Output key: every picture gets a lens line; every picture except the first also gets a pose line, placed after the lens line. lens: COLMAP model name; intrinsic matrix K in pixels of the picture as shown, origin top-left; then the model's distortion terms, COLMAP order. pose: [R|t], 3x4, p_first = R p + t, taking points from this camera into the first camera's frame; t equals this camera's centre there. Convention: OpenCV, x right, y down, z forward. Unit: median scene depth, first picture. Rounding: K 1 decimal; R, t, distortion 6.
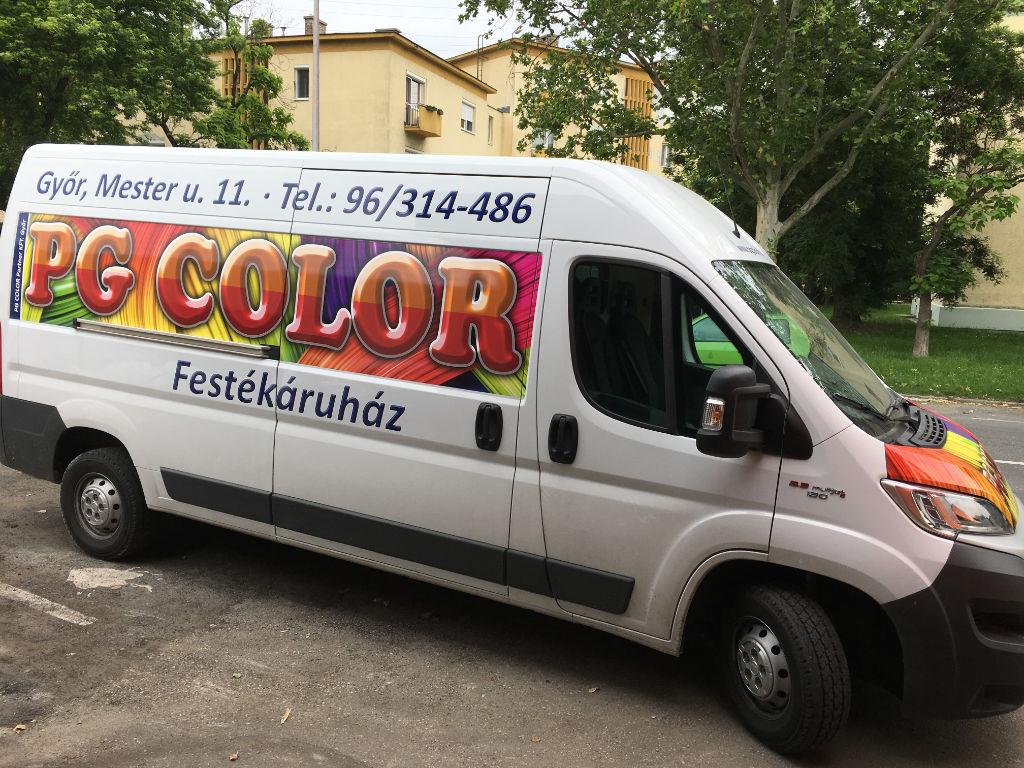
lens RADIAL K [[881.0, 0, 511.6], [0, 881.0, 382.2], [0, 0, 1]] dist [-0.015165, -0.013943]
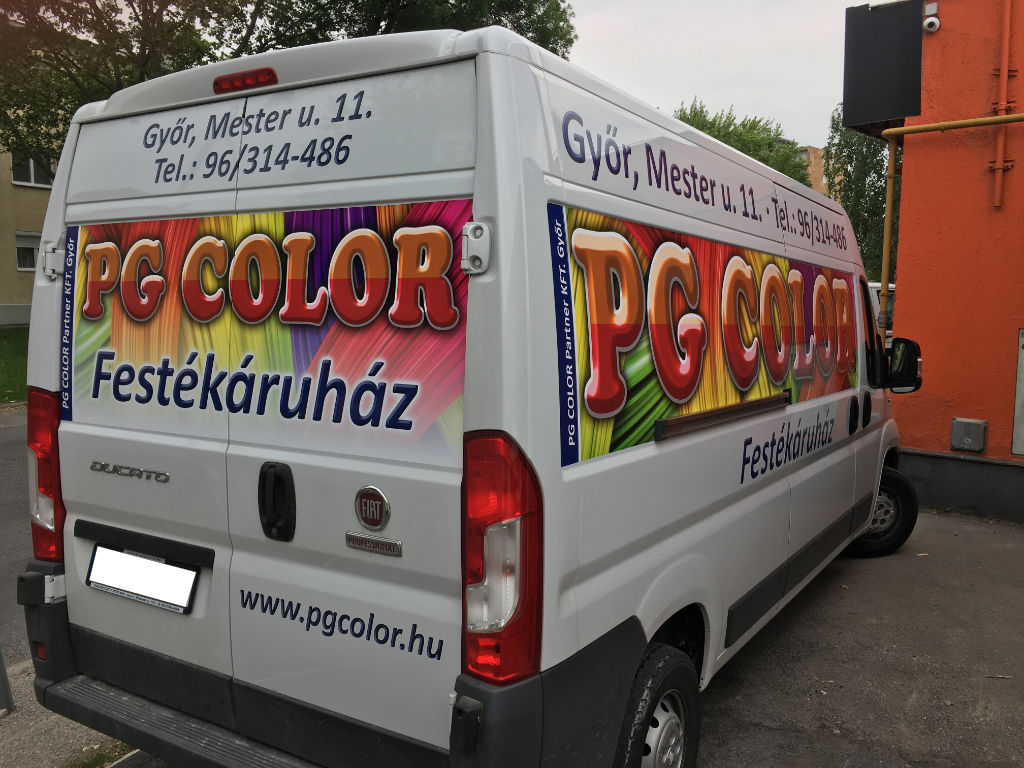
lens RADIAL K [[881.0, 0, 511.8], [0, 881.0, 384.5], [0, 0, 1]] dist [-0.015165, -0.013943]
pose [[0.131723, -0.158501, 0.978533, -1.015821], [0.130187, 0.981350, 0.141432, -0.178984], [-0.982701, 0.108762, 0.149902, 1.009041]]
